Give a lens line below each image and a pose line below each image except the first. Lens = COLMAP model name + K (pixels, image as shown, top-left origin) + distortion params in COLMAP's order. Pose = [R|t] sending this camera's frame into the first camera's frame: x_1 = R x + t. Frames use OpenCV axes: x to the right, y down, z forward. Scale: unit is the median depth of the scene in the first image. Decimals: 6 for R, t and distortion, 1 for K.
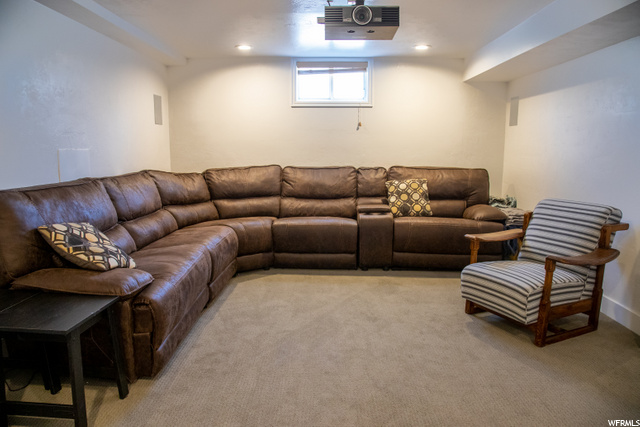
lens RADIAL K [[436.8, 0, 318.6], [0, 436.8, 212.9], [0, 0, 1]] dist [-0.110167, 0.046851]
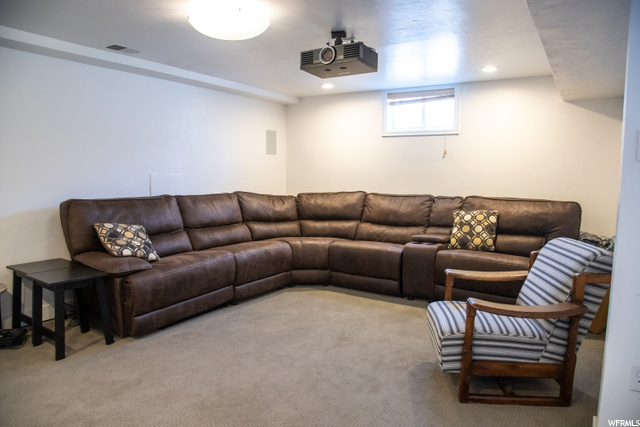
lens RADIAL K [[436.8, 0, 316.2], [0, 436.8, 212.1], [0, 0, 1]] dist [-0.110167, 0.046851]
pose [[0.853073, 0.050456, -0.519346, 0.407524], [-0.084344, 0.995559, -0.041822, -0.006187], [0.514929, 0.079482, 0.853540, 0.040778]]
